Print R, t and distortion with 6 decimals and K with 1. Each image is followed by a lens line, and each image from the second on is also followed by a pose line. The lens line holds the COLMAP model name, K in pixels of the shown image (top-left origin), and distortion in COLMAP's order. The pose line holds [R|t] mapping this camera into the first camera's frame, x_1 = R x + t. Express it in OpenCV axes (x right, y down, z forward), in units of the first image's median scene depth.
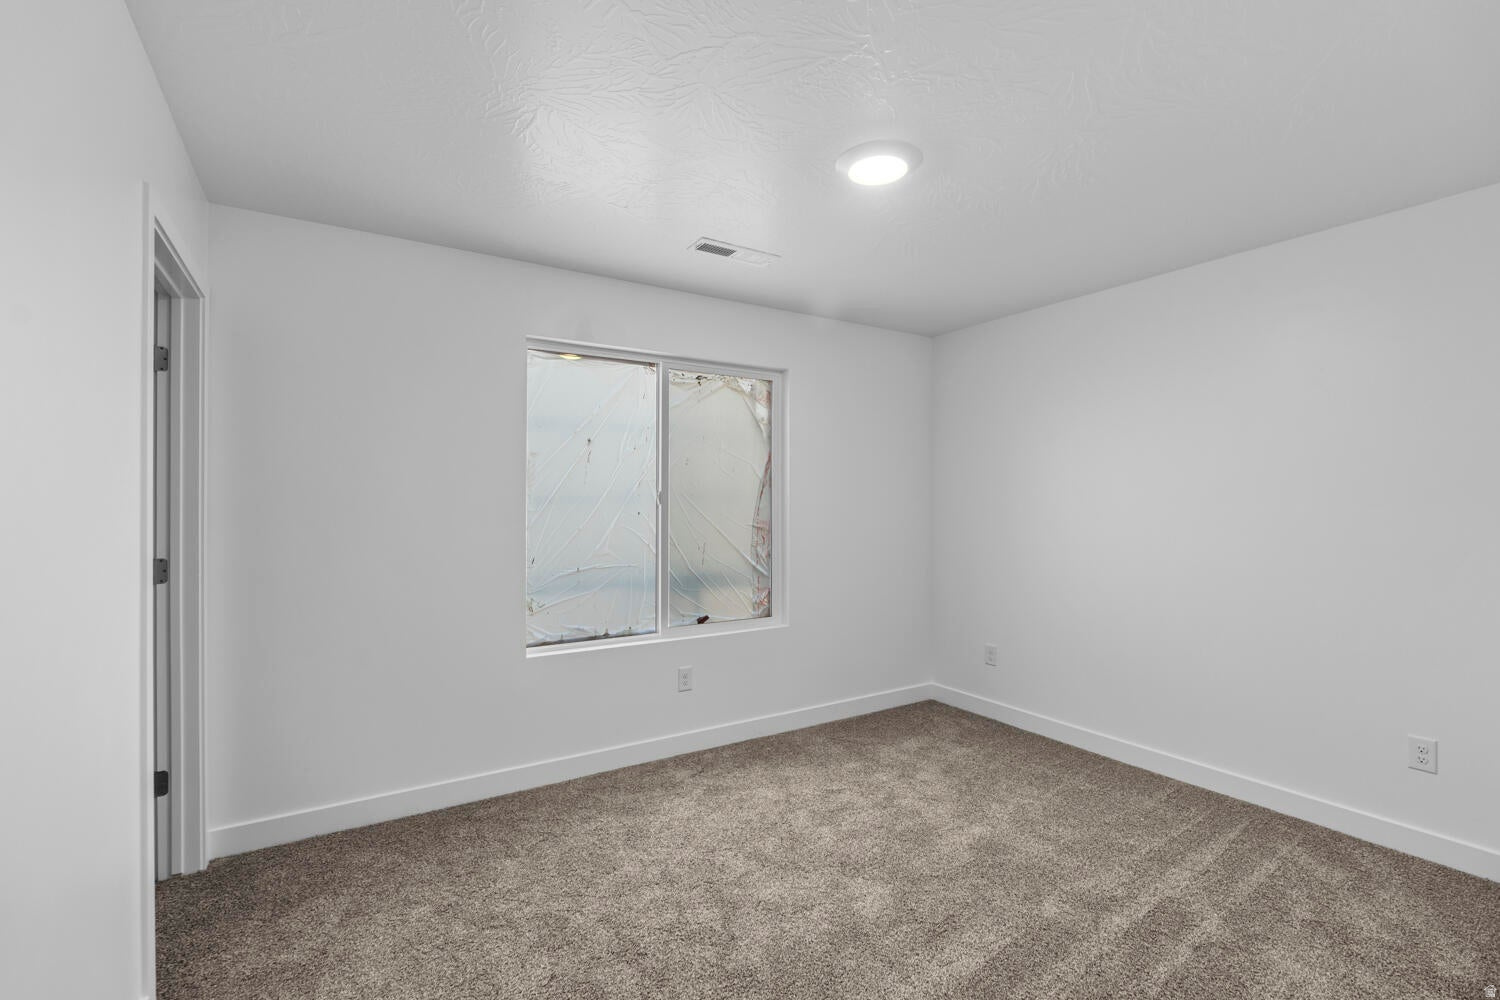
lens RADIAL K [[659.1, 0, 749.4], [0, 659.1, 503.9], [0, 0, 1]] dist [-0.007910, 0.000659]
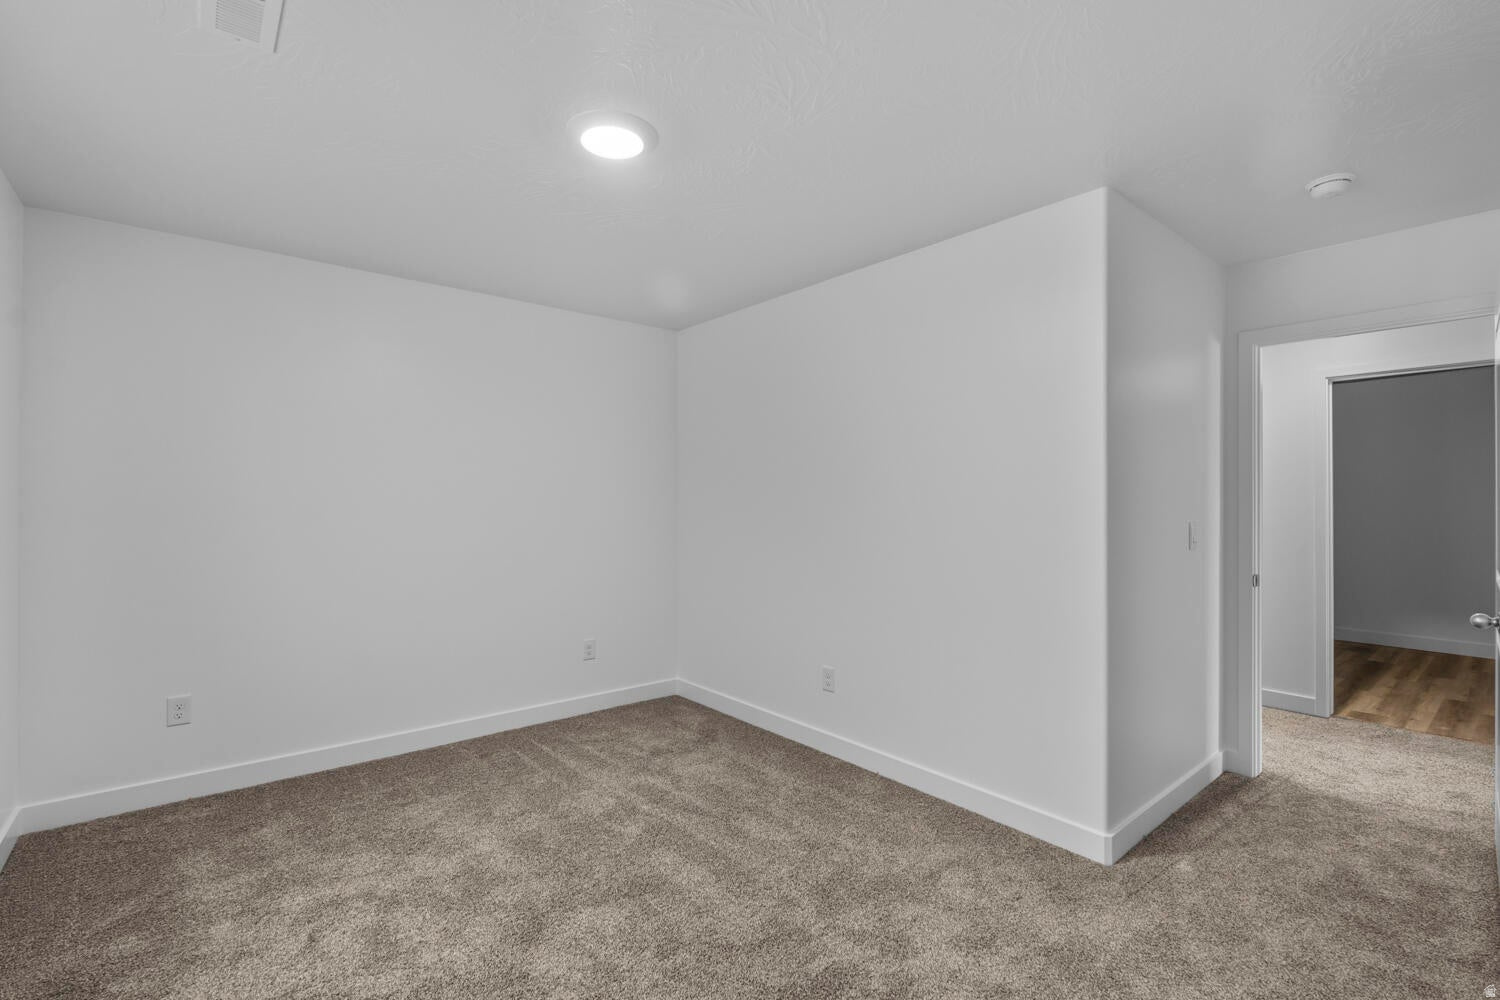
lens RADIAL K [[659.1, 0, 748.9], [0, 659.1, 499.2], [0, 0, 1]] dist [-0.007910, 0.000659]
pose [[-0.125229, 0.001815, 0.992126, -0.592512], [-0.004354, 0.999988, -0.002378, 0.000283], [-0.992118, -0.004618, -0.125219, 0.698801]]
